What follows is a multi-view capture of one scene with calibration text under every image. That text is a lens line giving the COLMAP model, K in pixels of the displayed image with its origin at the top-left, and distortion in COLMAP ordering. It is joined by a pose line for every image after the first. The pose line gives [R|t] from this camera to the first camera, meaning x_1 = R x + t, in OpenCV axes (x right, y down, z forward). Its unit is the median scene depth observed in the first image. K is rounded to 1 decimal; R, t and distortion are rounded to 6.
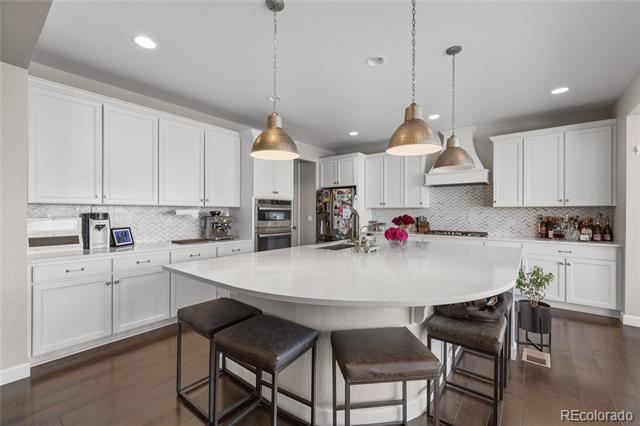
lens RADIAL K [[274.5, 0, 320.0], [0, 274.5, 213.0], [0, 0, 1]] dist [0.000623, 0.000088]
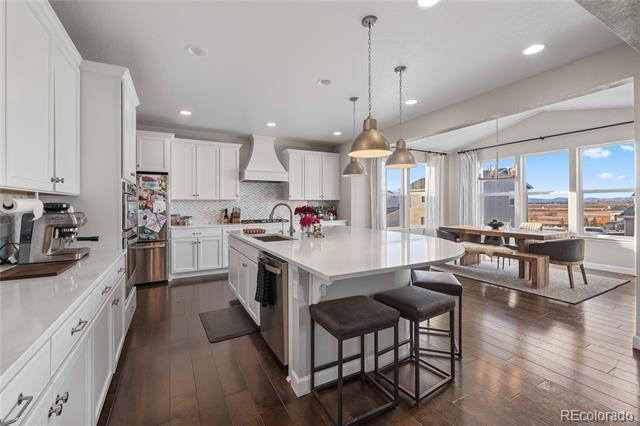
lens RADIAL K [[270.3, 0, 316.2], [0, 270.3, 210.7], [0, 0, 1]] dist [-0.000759, -0.000276]
pose [[0.401829, -0.026225, 0.915339, -0.445283], [0.007354, 0.999650, 0.025412, -0.001390], [-0.915685, -0.003480, 0.401881, 0.259086]]
